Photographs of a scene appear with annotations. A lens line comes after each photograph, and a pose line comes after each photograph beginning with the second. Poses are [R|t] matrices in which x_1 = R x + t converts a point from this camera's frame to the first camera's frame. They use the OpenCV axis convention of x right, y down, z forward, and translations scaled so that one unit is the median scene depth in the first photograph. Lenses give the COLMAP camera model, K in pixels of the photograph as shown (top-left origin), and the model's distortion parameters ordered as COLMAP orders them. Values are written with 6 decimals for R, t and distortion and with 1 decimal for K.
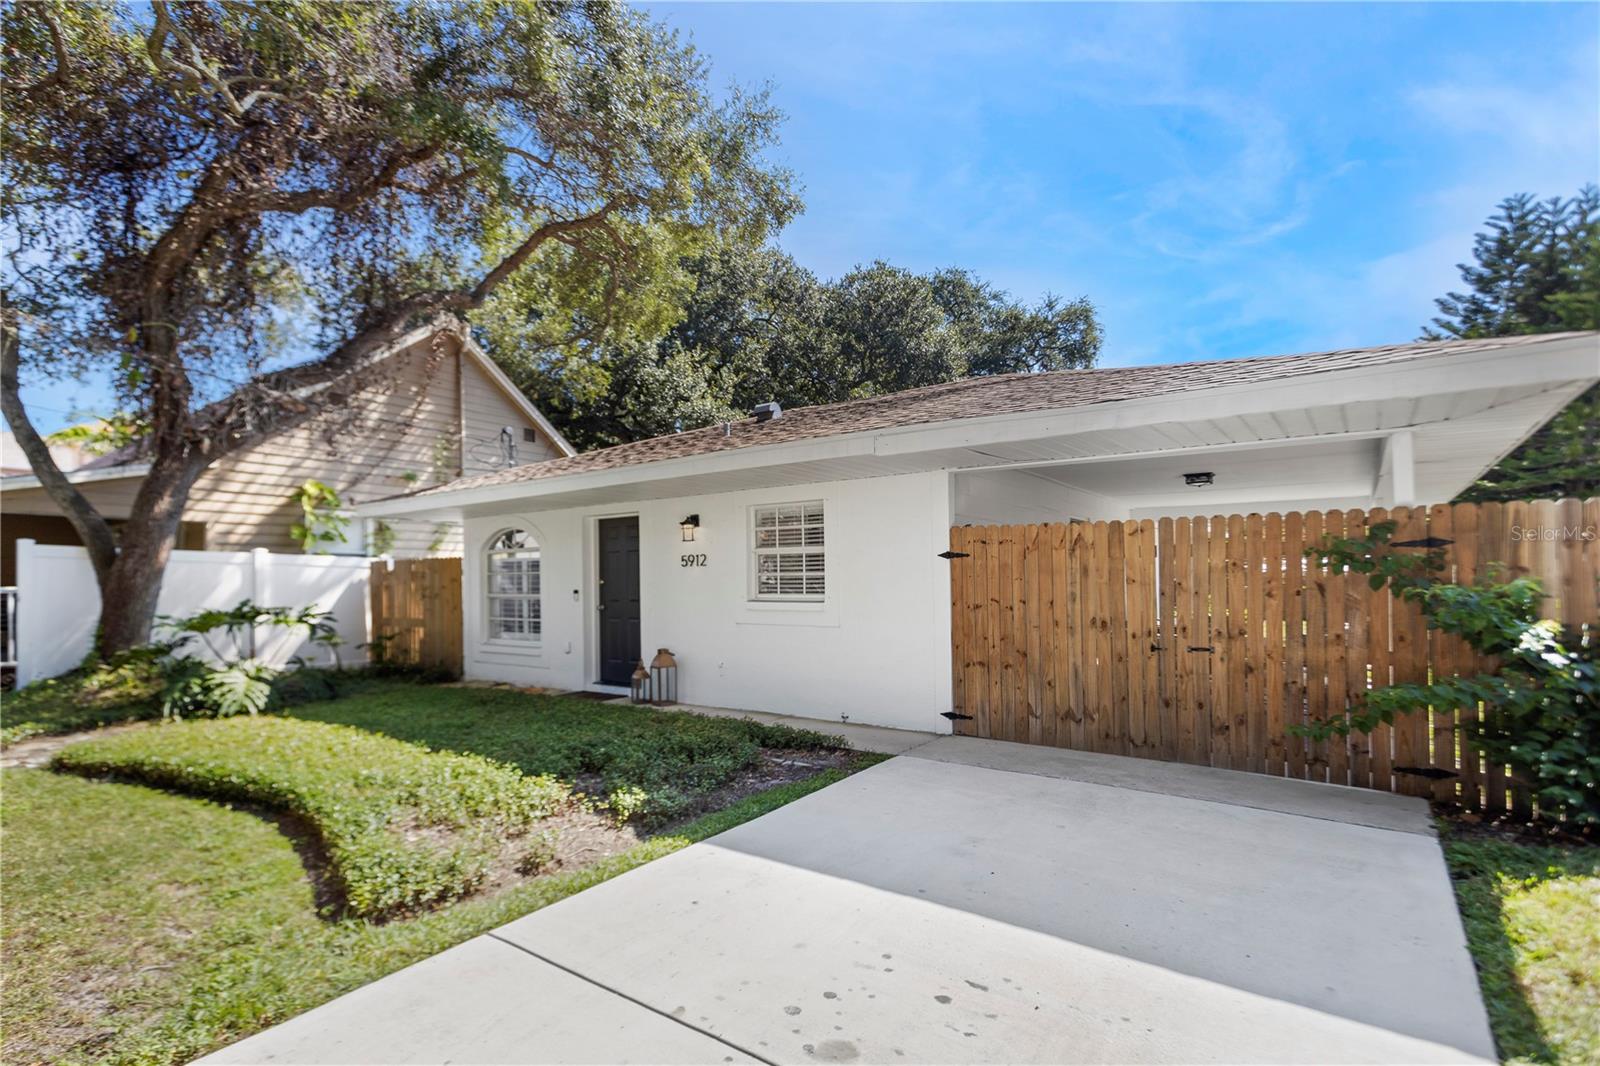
lens RADIAL K [[765.2, 0, 770.9], [0, 765.2, 566.5], [0, 0, 1]] dist [0.015210, -0.000369]
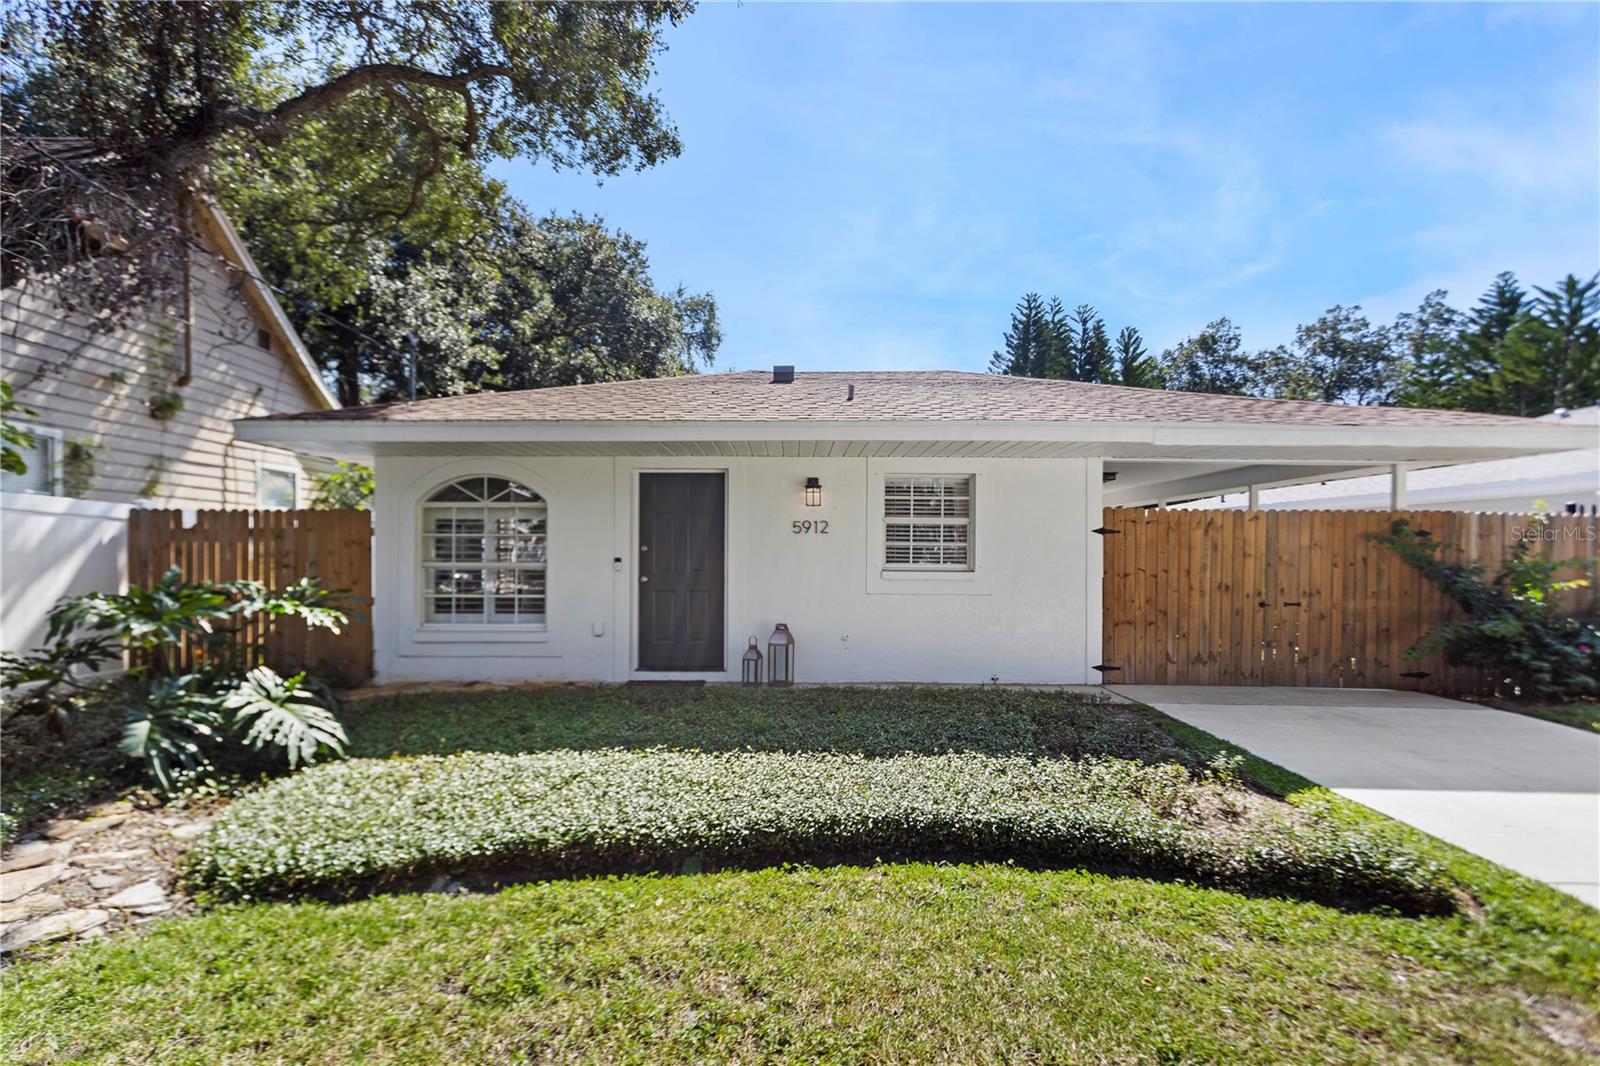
lens RADIAL K [[765.2, 0, 777.3], [0, 765.2, 546.4], [0, 0, 1]] dist [0.015210, -0.000369]
pose [[0.809200, 0.016124, 0.587312, -0.695625], [-0.023697, 0.999706, 0.005204, 0.011584], [-0.587055, -0.018128, 0.809344, 0.279754]]
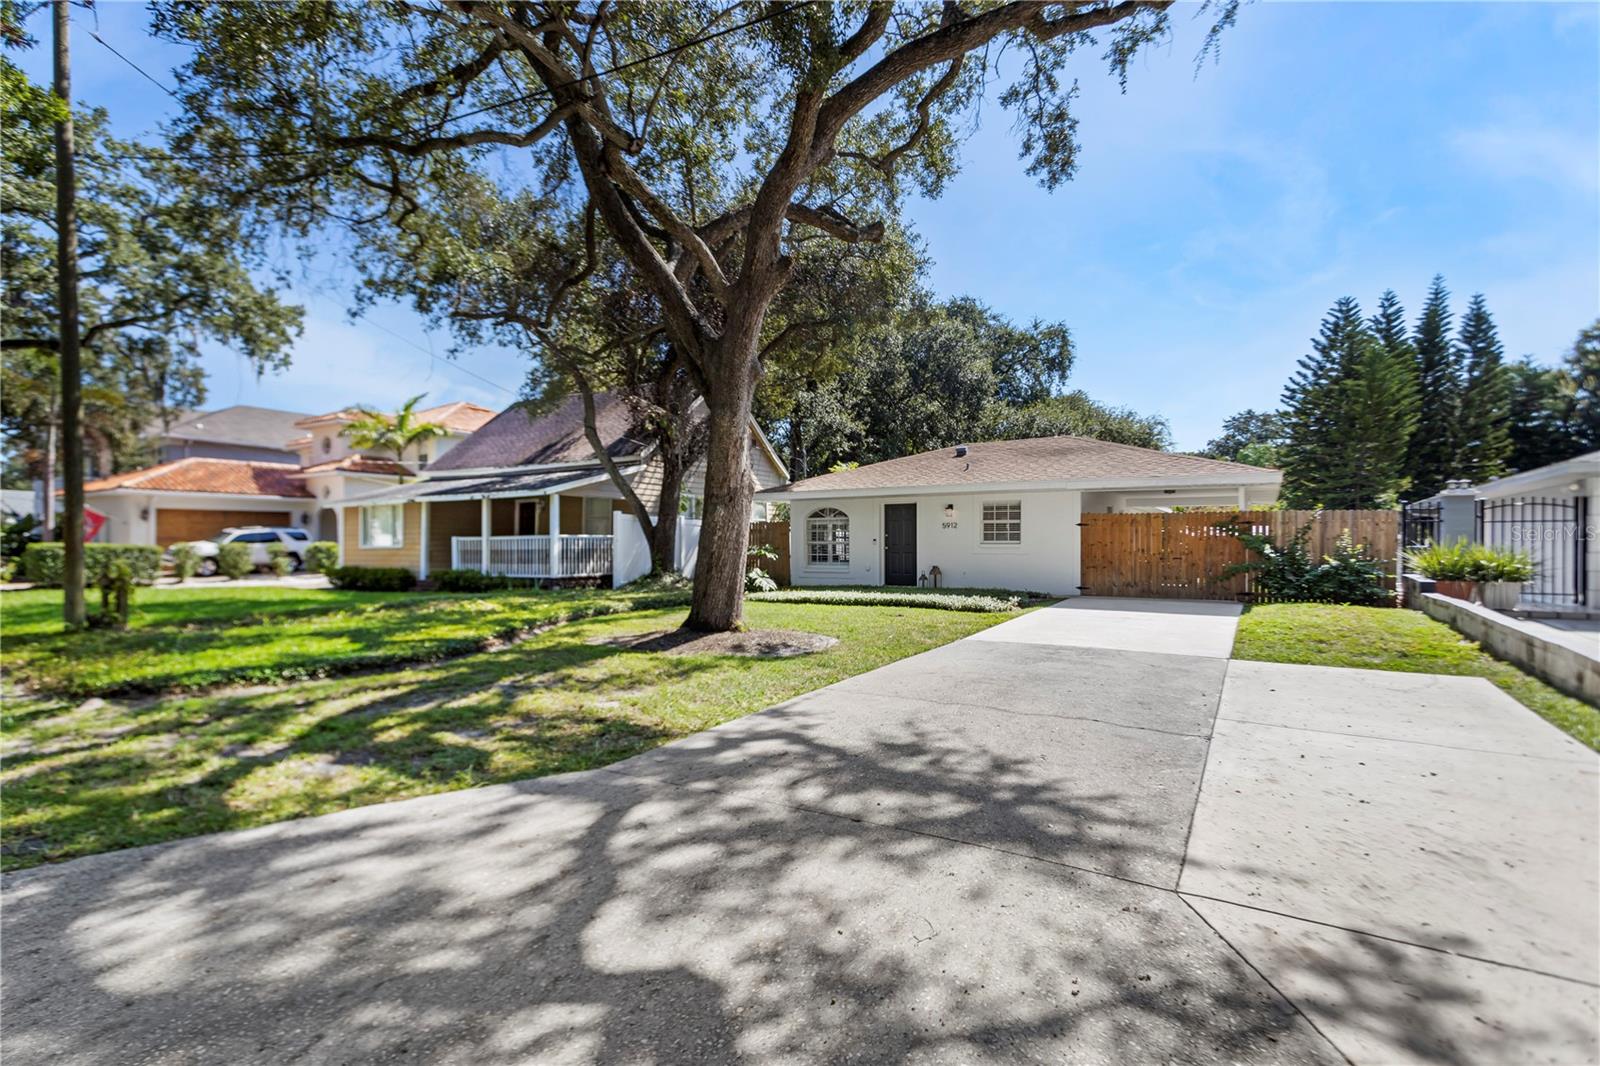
lens RADIAL K [[765.2, 0, 798.7], [0, 765.2, 538.8], [0, 0, 1]] dist [0.015210, -0.000369]
pose [[0.994704, 0.006524, 0.102576, -0.771409], [-0.007952, 0.999877, 0.013521, 0.004273], [-0.102476, -0.014265, 0.994633, -1.153917]]
